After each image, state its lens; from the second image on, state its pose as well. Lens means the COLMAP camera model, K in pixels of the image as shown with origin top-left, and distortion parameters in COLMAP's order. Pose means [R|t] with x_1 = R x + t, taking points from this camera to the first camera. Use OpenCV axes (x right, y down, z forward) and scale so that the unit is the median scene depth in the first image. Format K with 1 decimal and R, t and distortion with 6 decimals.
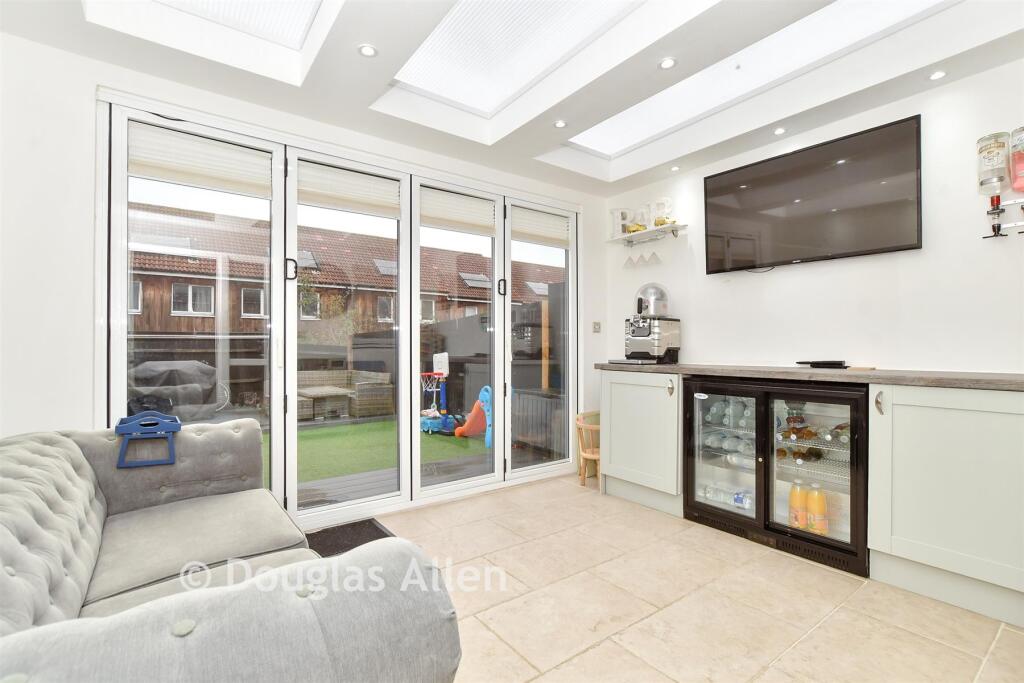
lens RADIAL K [[424.2, 0, 516.7], [0, 424.2, 341.4], [0, 0, 1]] dist [-0.010336, 0.000233]
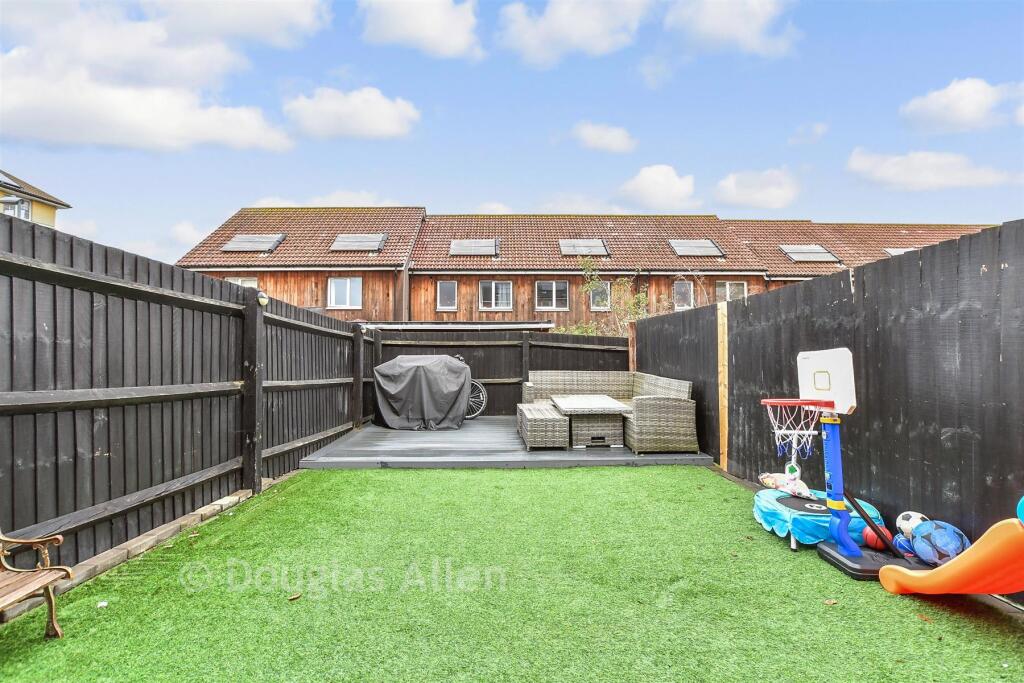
lens RADIAL K [[424.2, 0, 516.7], [0, 424.2, 341.4], [0, 0, 1]] dist [-0.010336, 0.000233]
pose [[0.779474, -0.000159, -0.626434, -0.124557], [0.009409, 0.999890, 0.011454, 0.009741], [0.626364, -0.014822, 0.779390, 0.410695]]
